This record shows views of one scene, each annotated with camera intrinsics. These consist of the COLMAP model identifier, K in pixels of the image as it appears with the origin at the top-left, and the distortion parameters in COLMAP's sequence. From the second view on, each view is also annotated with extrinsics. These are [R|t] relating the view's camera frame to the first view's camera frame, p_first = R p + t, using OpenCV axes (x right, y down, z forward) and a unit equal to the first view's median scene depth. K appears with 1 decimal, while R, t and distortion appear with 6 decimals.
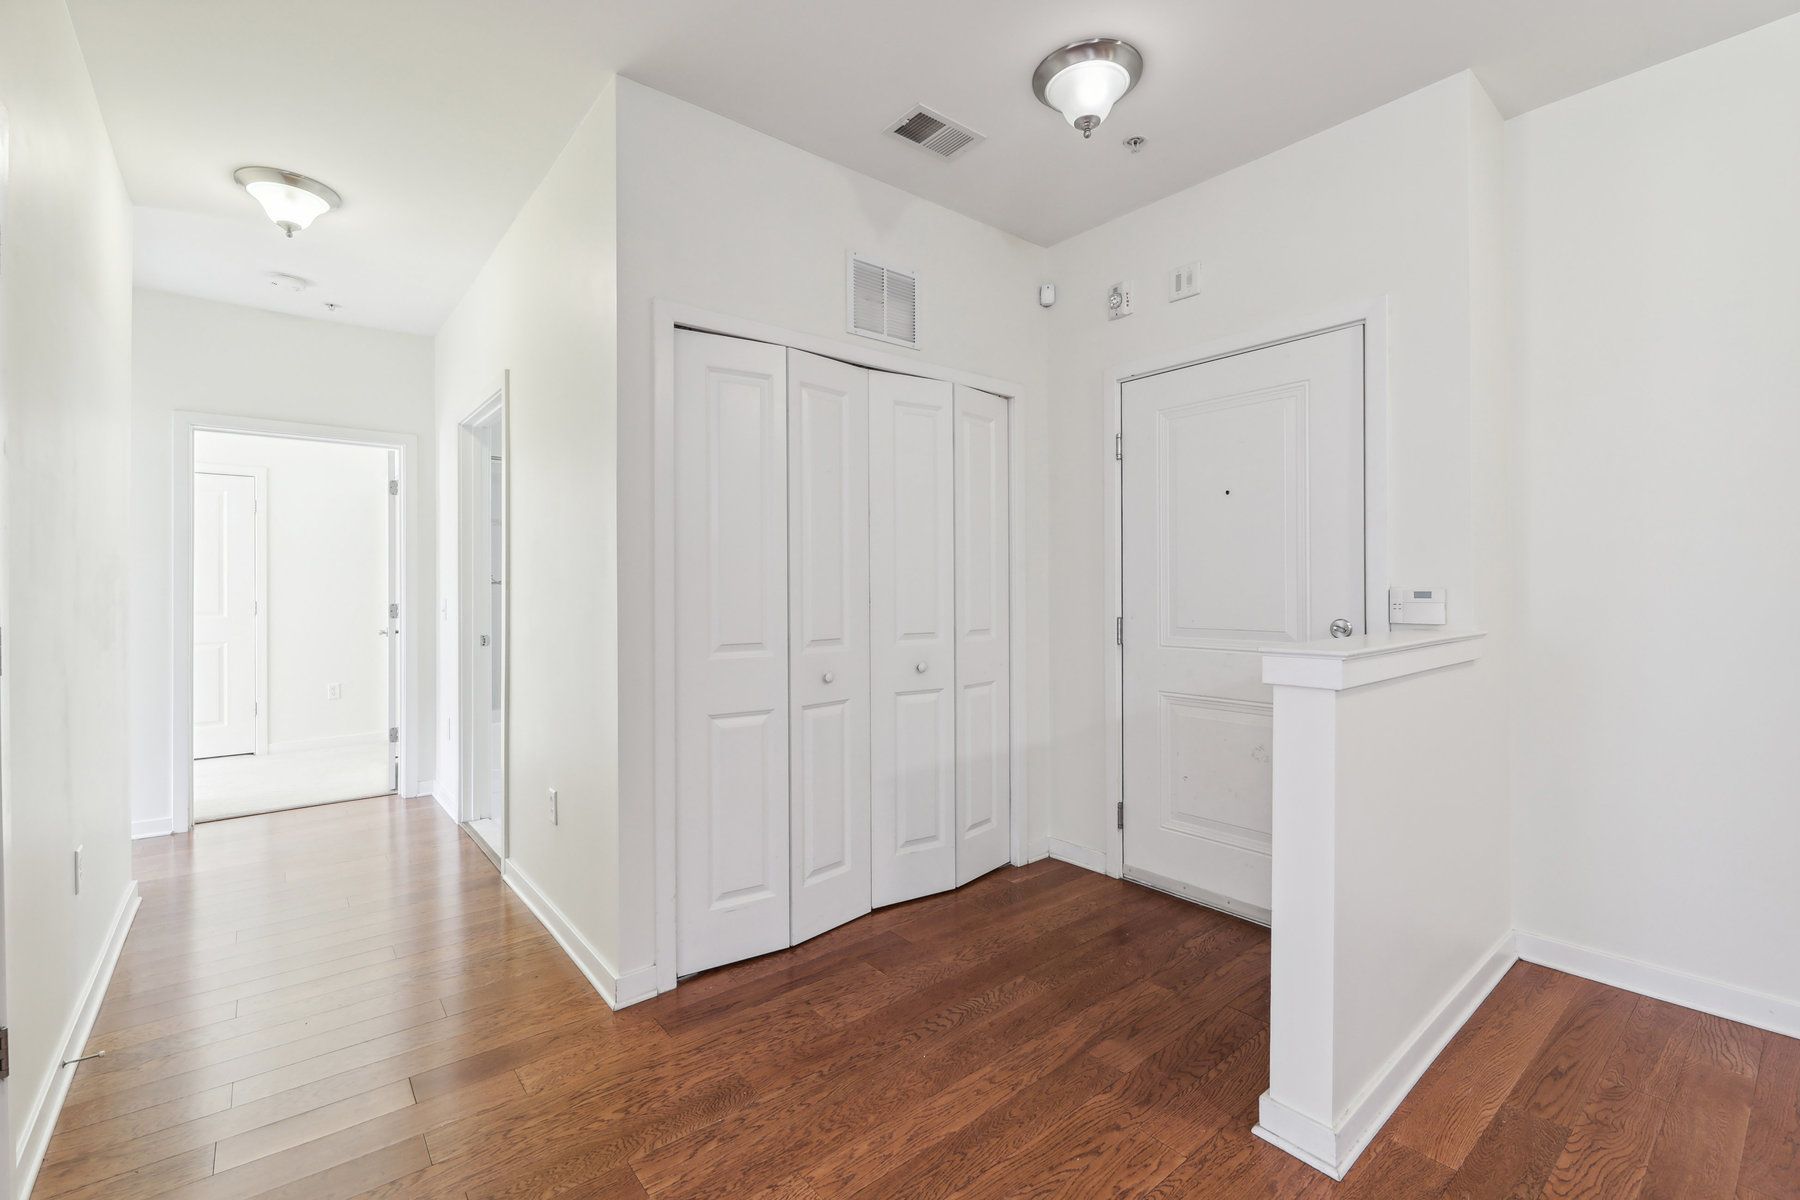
lens RADIAL K [[750.2, 0, 902.7], [0, 750.2, 595.0], [0, 0, 1]] dist [0.001494, -0.004231]
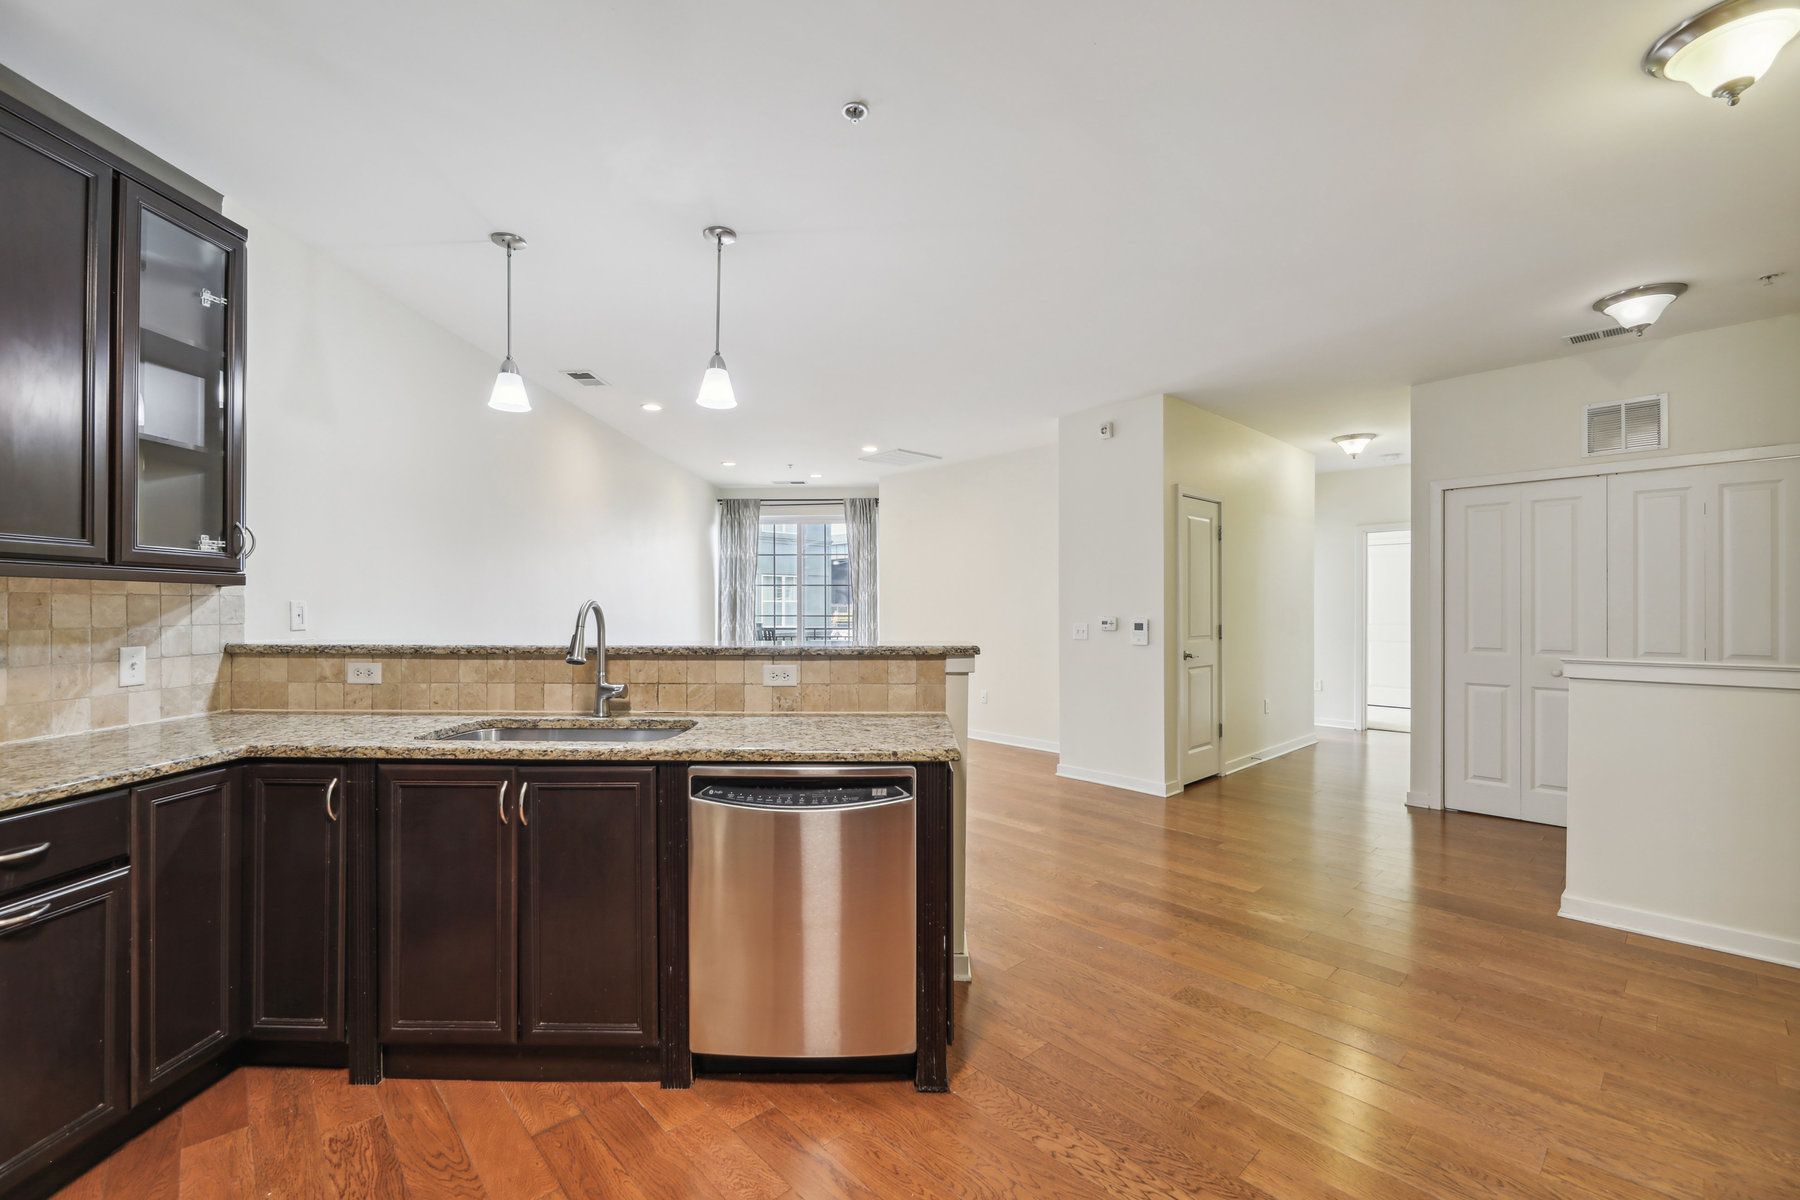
lens RADIAL K [[750.2, 0, 902.7], [0, 750.2, 595.0], [0, 0, 1]] dist [0.001494, -0.004231]
pose [[0.071049, -0.017702, -0.997316, 1.354719], [0.004444, 0.999838, -0.017431, -0.038430], [0.997463, -0.003193, 0.071116, -0.527030]]
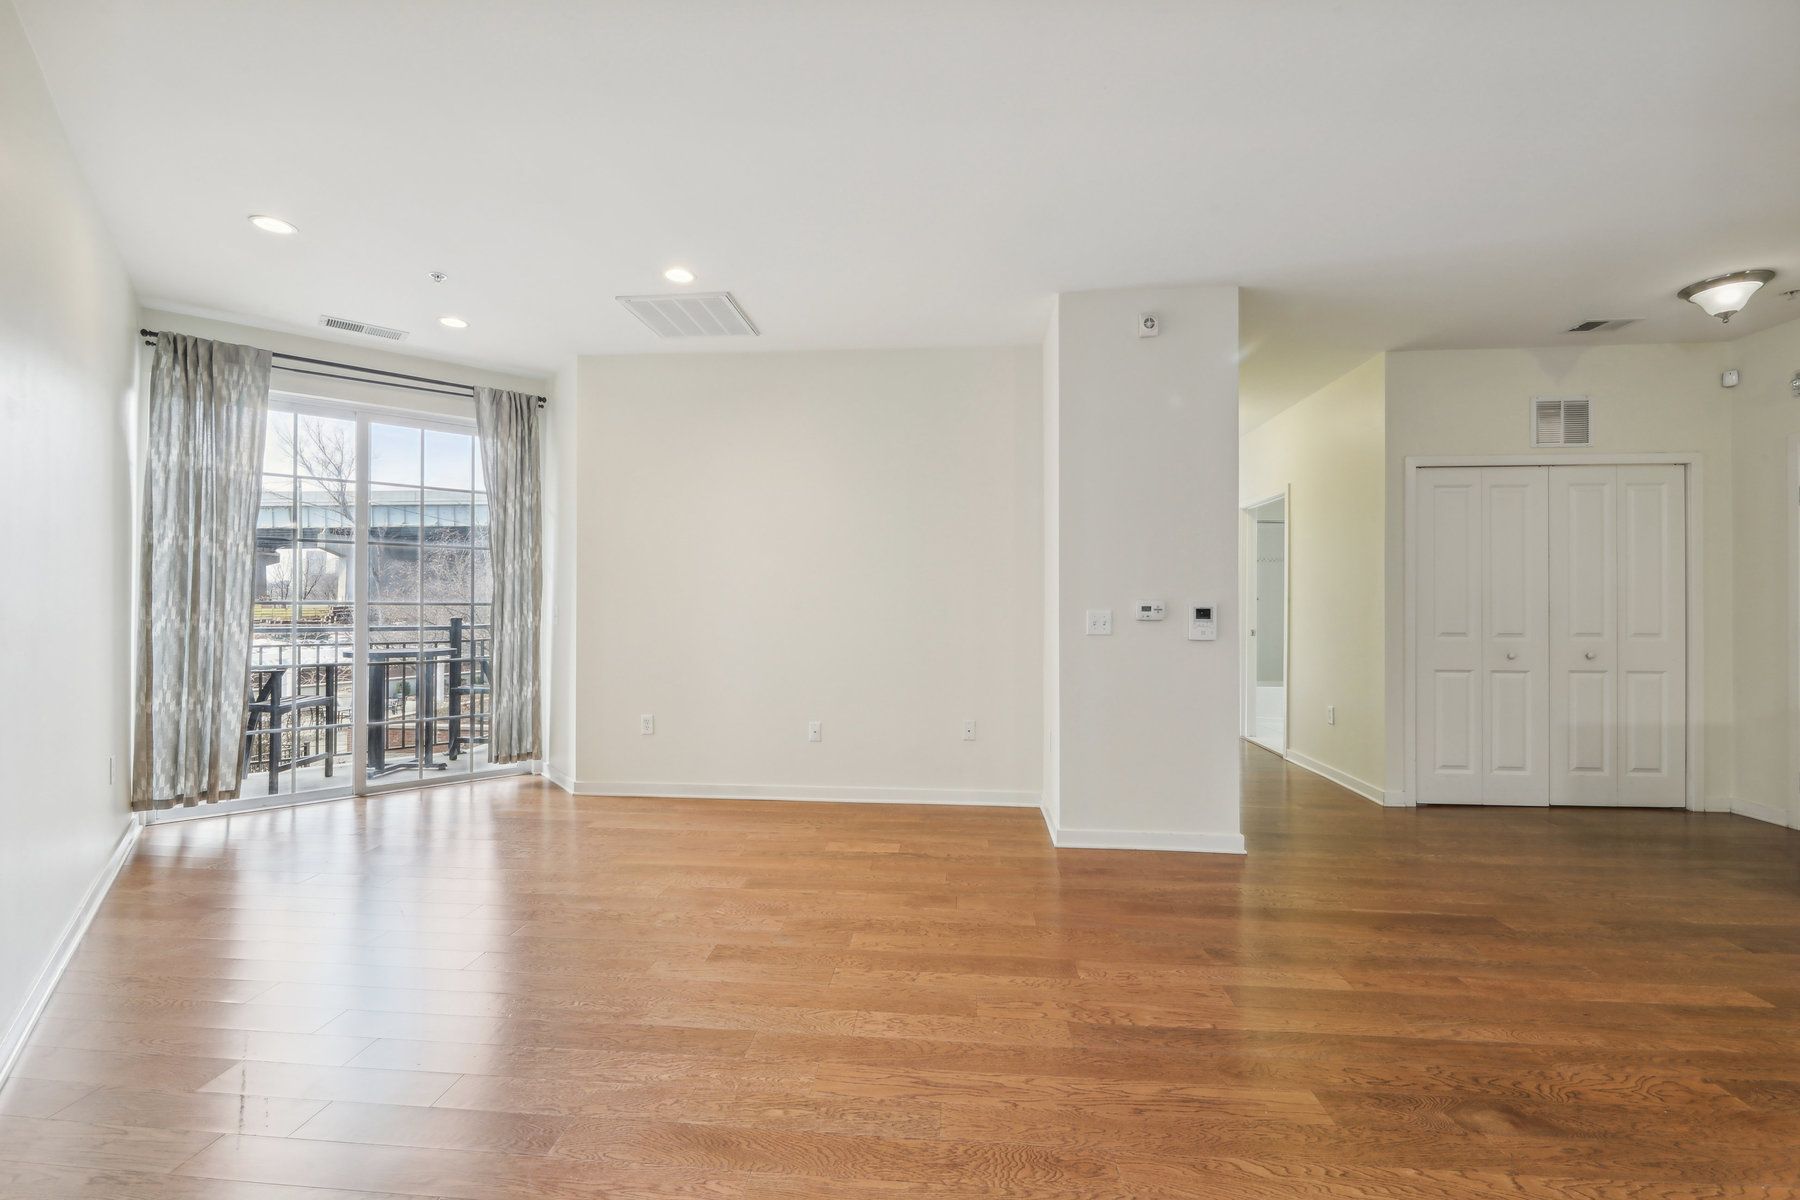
lens RADIAL K [[738.0, 0, 905.8], [0, 738.0, 604.6], [0, 0, 1]] dist [0.000943, -0.000099]
pose [[0.716825, 0.004595, -0.697238, 0.073600], [-0.003147, 0.999989, 0.003355, -0.009164], [0.697246, -0.000211, 0.716832, -1.077659]]
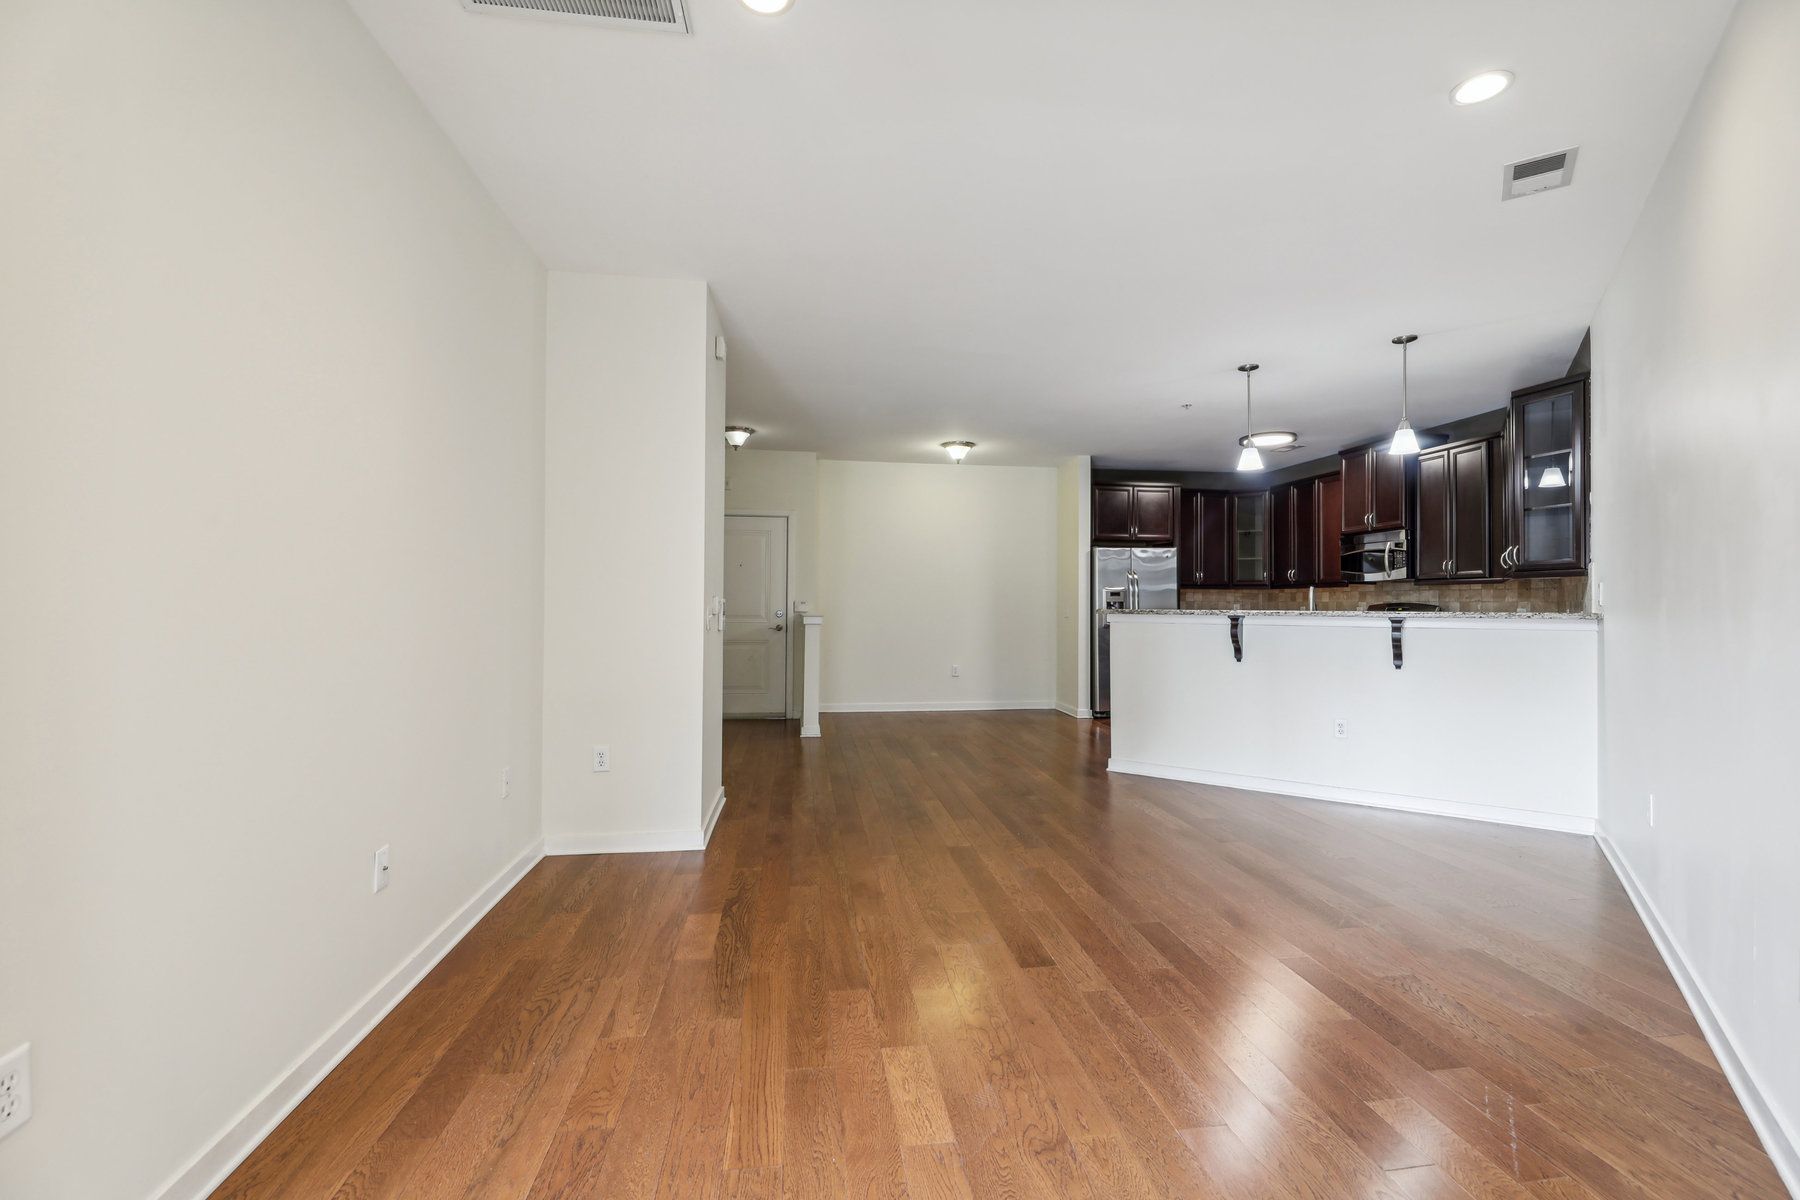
lens RADIAL K [[750.2, 0, 902.7], [0, 750.2, 595.0], [0, 0, 1]] dist [0.001494, -0.004231]
pose [[0.524851, 0.015465, 0.851053, -1.566090], [-0.006733, 0.999879, -0.014017, 0.004501], [-0.851167, 0.001627, 0.524892, -0.915607]]
